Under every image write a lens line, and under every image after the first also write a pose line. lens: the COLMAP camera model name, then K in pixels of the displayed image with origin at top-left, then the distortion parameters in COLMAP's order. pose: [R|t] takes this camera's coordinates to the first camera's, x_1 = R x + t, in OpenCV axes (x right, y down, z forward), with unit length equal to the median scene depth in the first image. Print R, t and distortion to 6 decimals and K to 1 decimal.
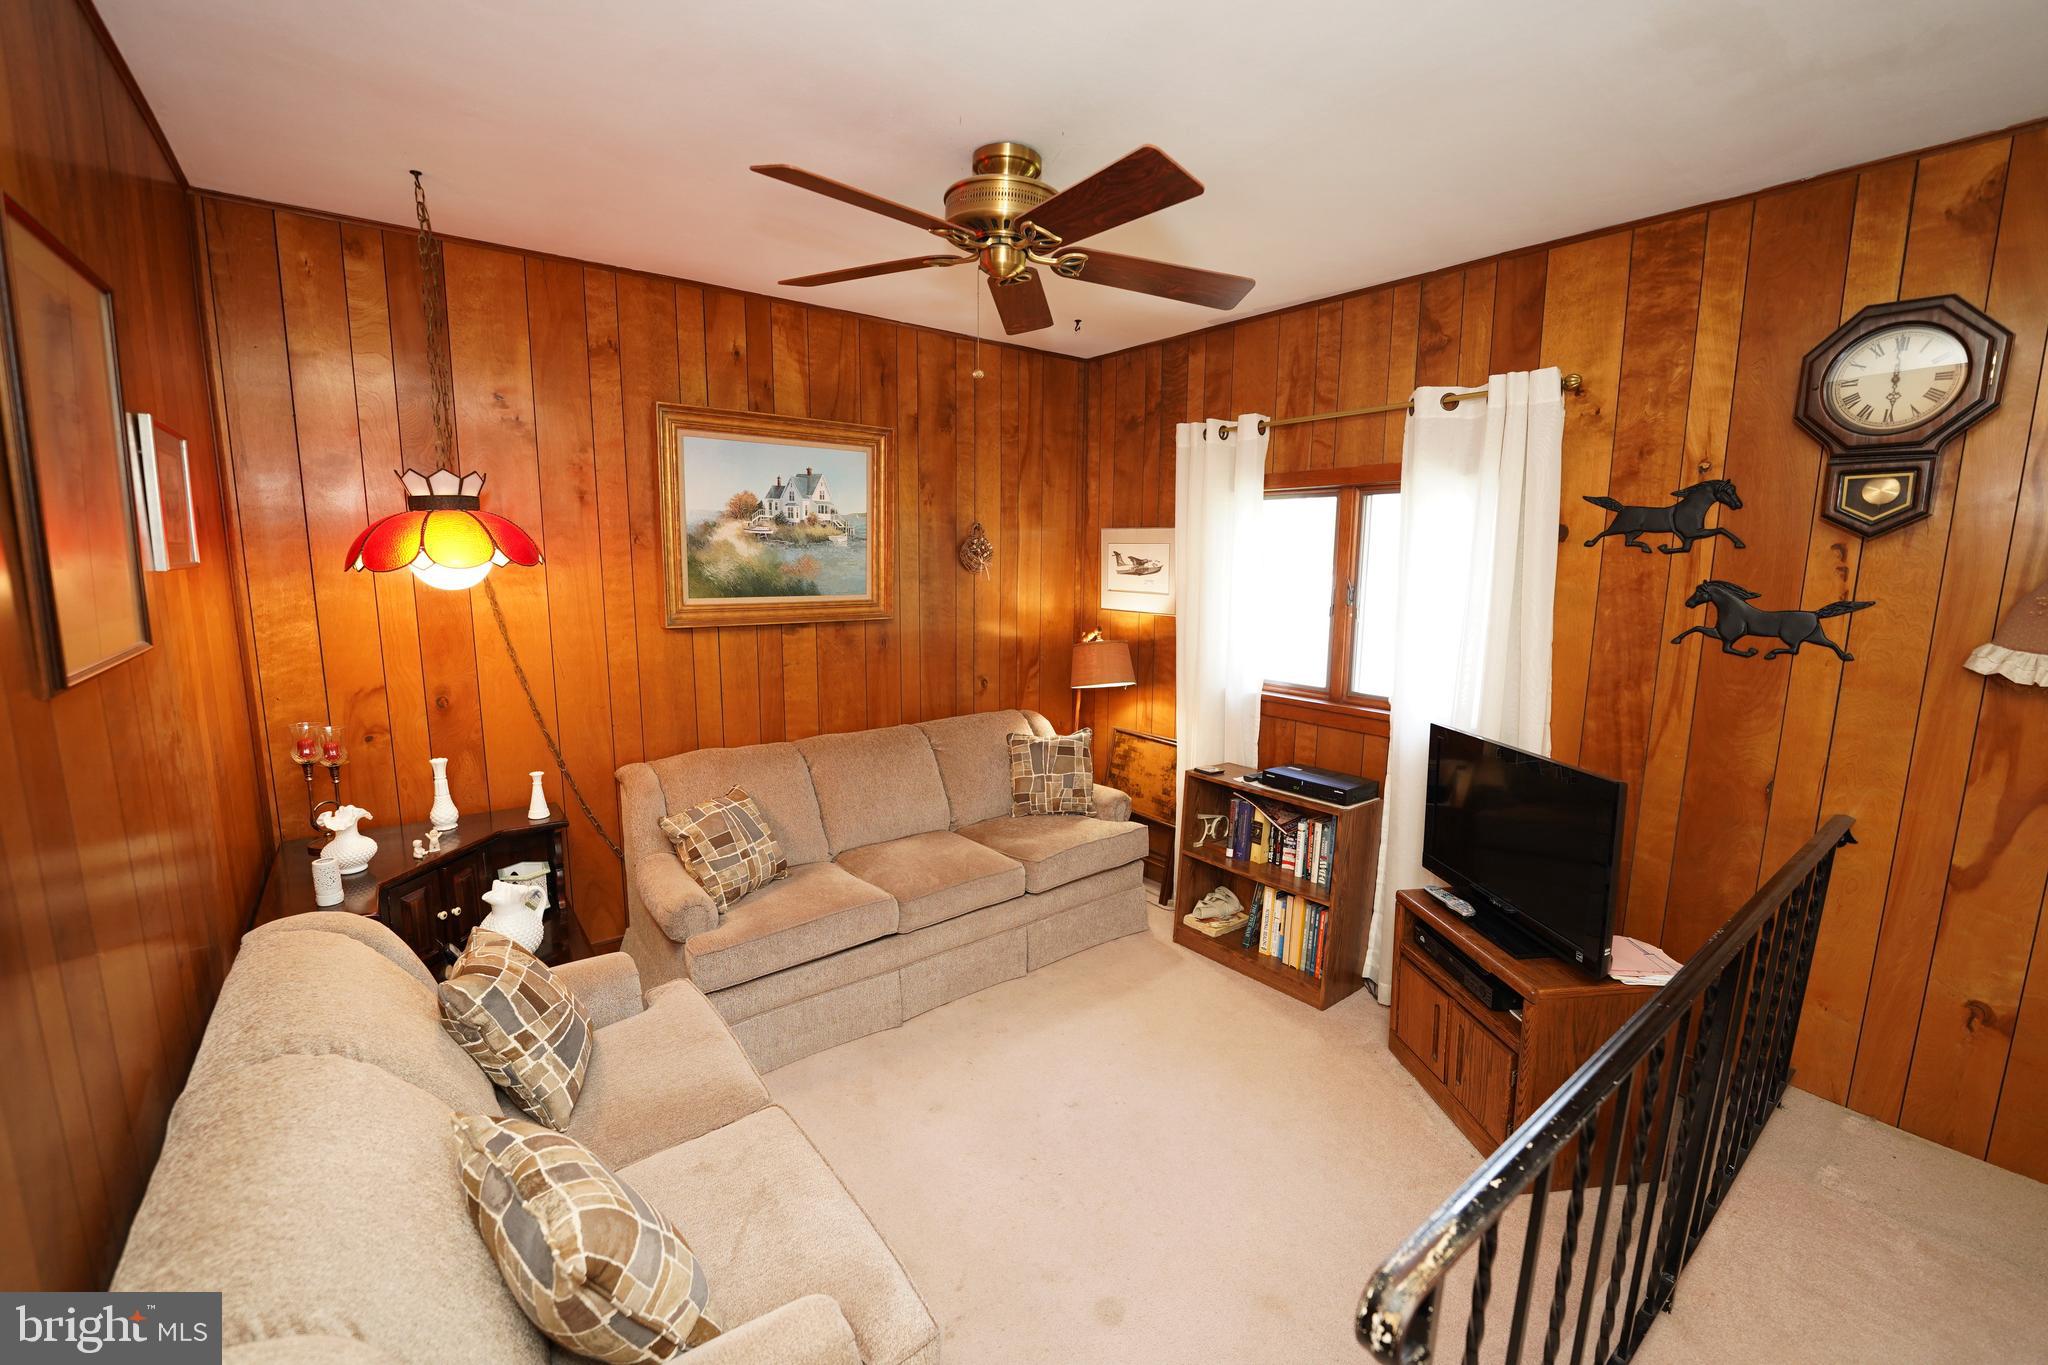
lens RADIAL K [[835.9, 0, 1021.5], [0, 835.9, 685.9], [0, 0, 1]] dist [-0.025476, 0.001118]
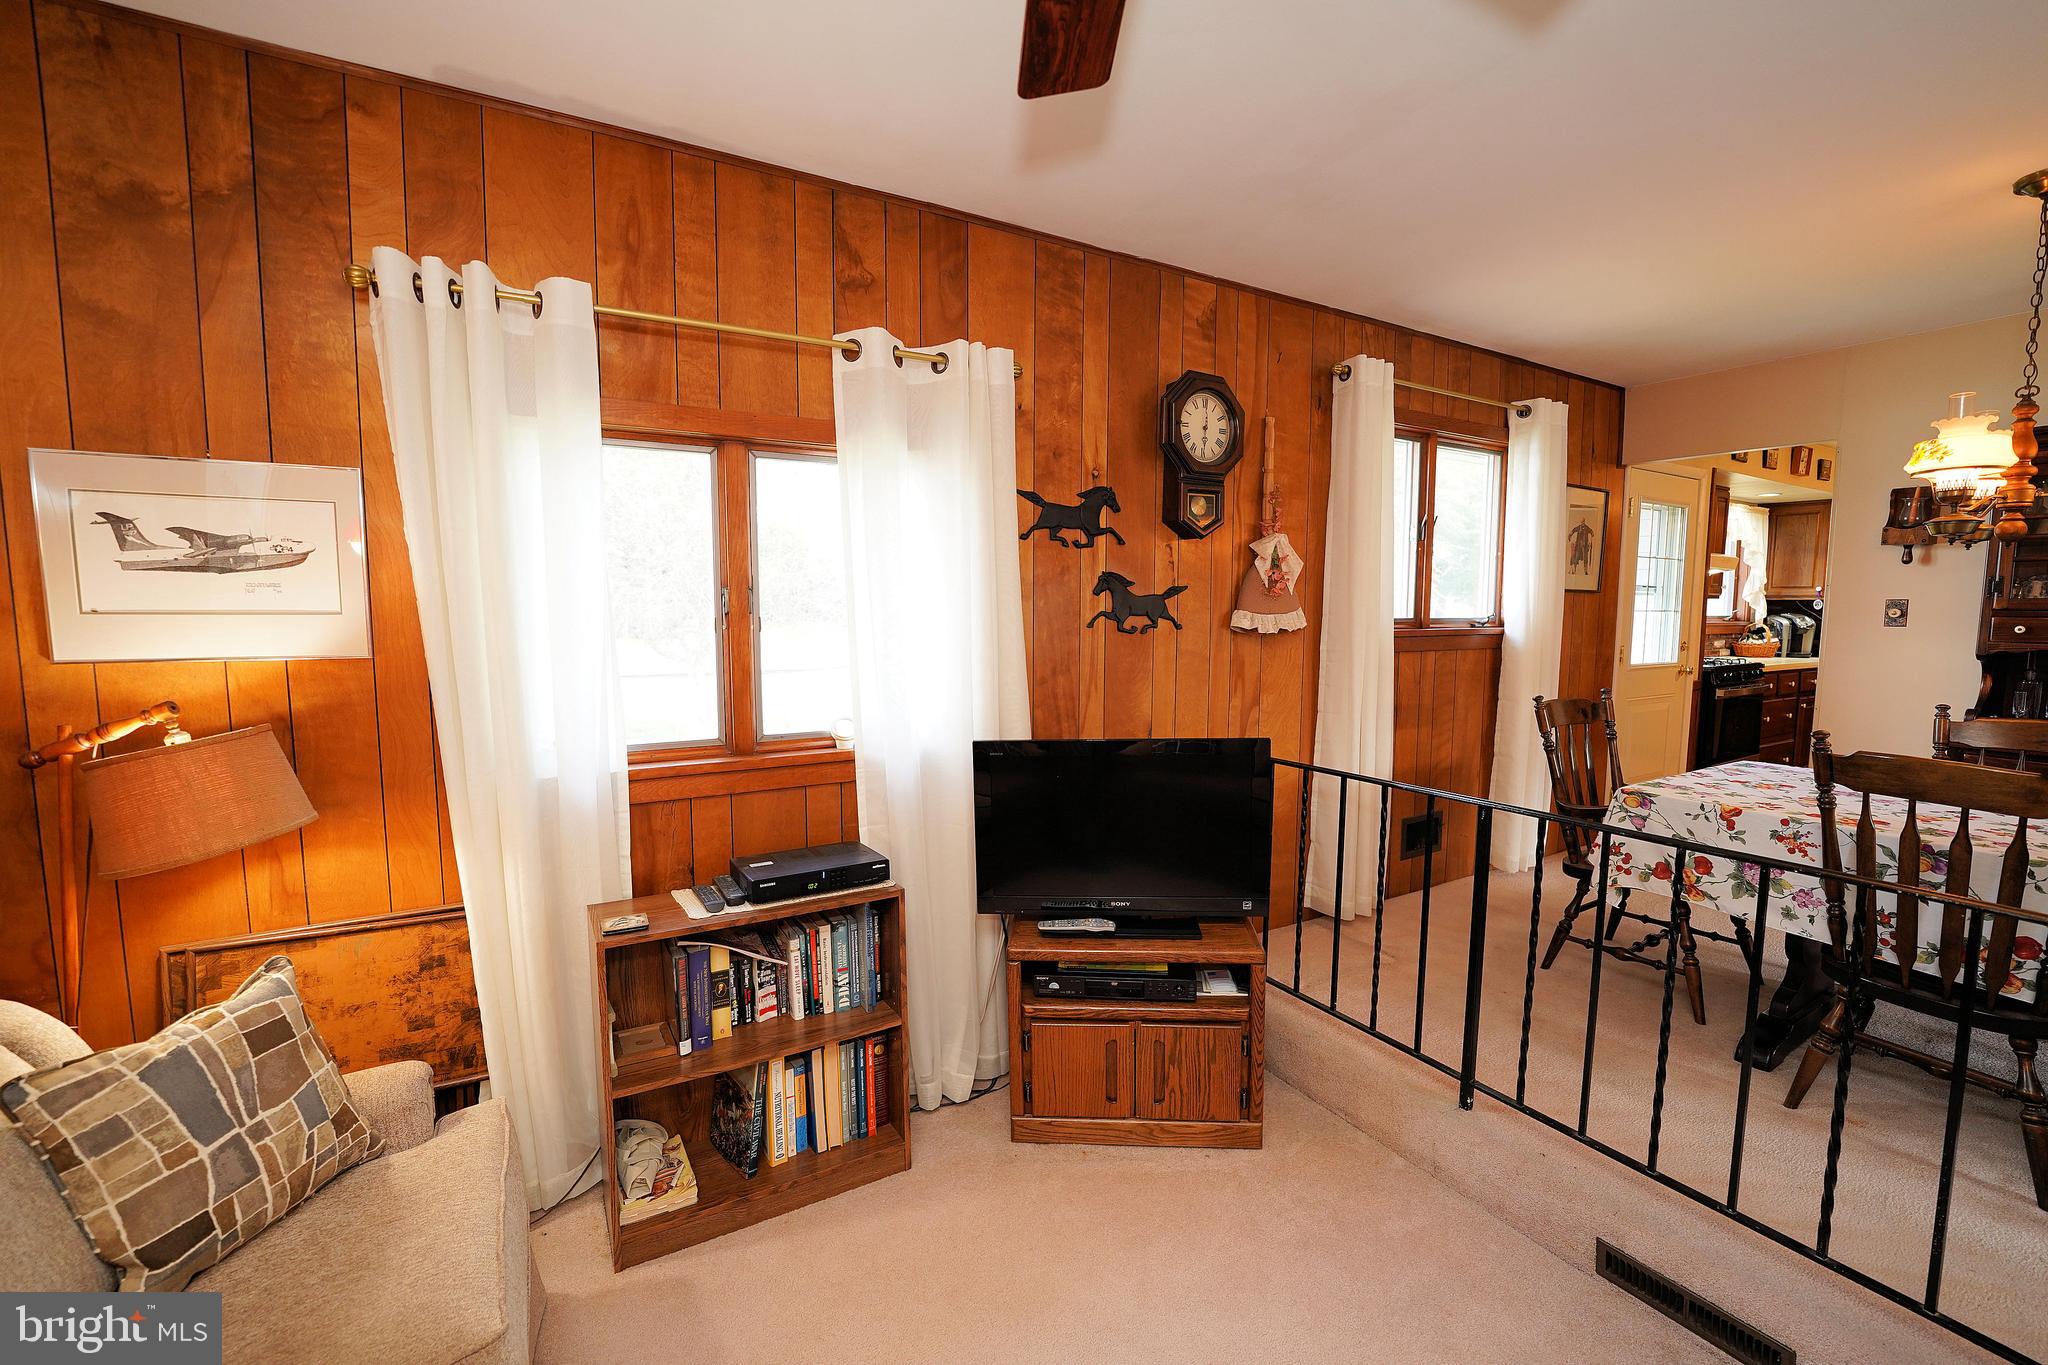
lens RADIAL K [[835.9, 0, 1021.5], [0, 835.9, 685.9], [0, 0, 1]] dist [-0.025476, 0.001118]
pose [[0.142720, -0.101529, 0.984542, -0.266491], [0.154156, 0.984866, 0.079216, -0.057550], [-0.977685, 0.140467, 0.156211, 0.678241]]
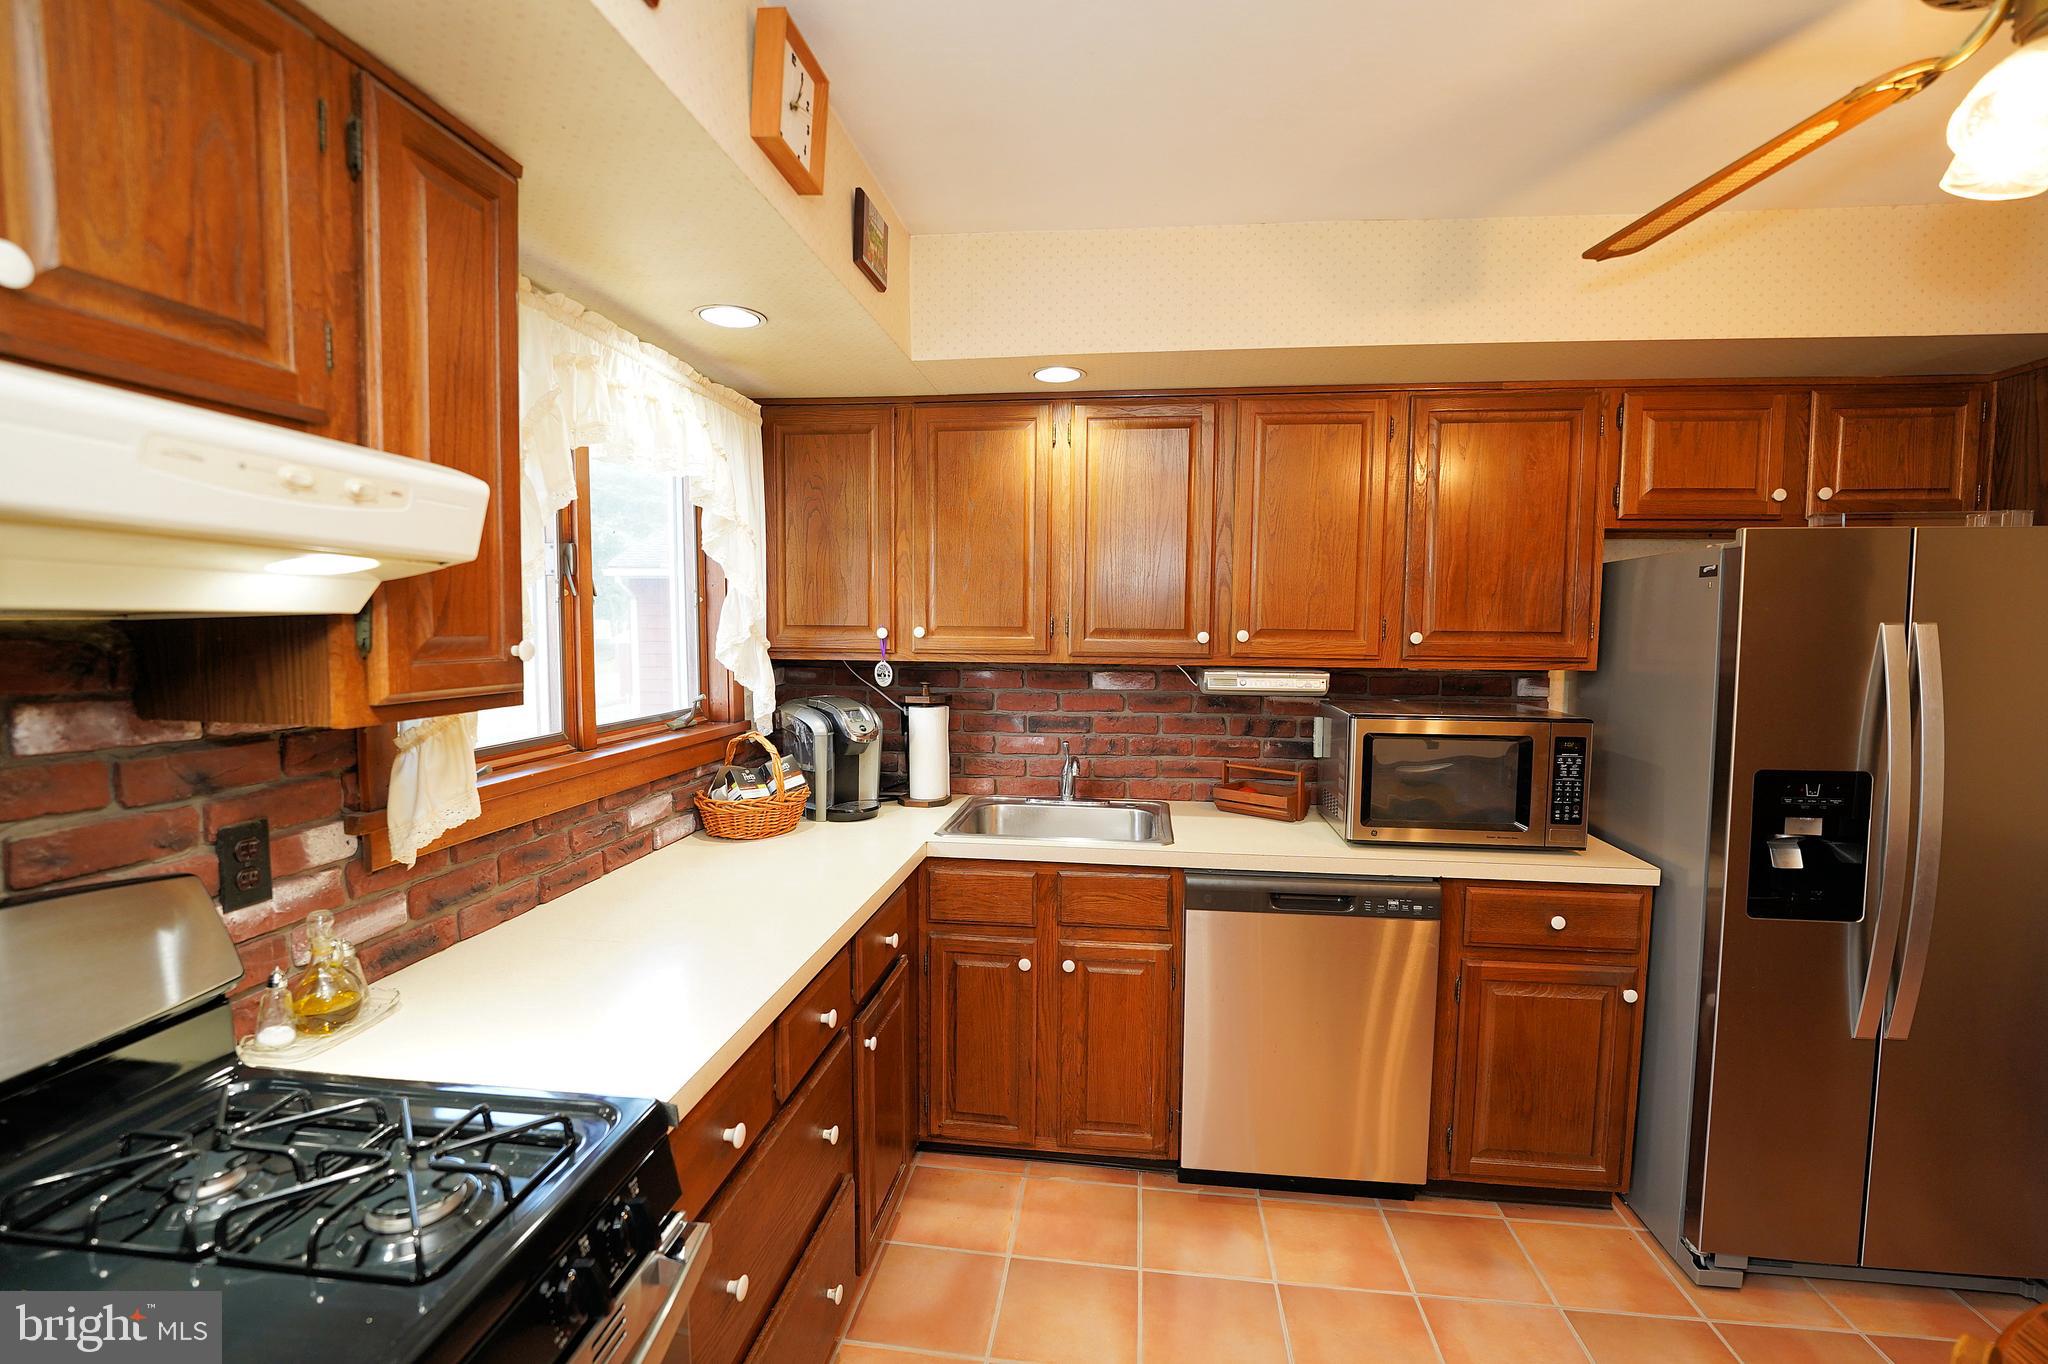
lens RADIAL K [[900.2, 0, 1024.0], [0, 900.2, 682.0], [0, 0, 1]] dist [-0.019881, -0.000012]
pose [[-0.706647, -0.061024, 0.704929, 1.256861], [0.098679, 0.978038, 0.183586, 0.067054], [-0.700651, 0.199292, -0.685106, -0.417854]]
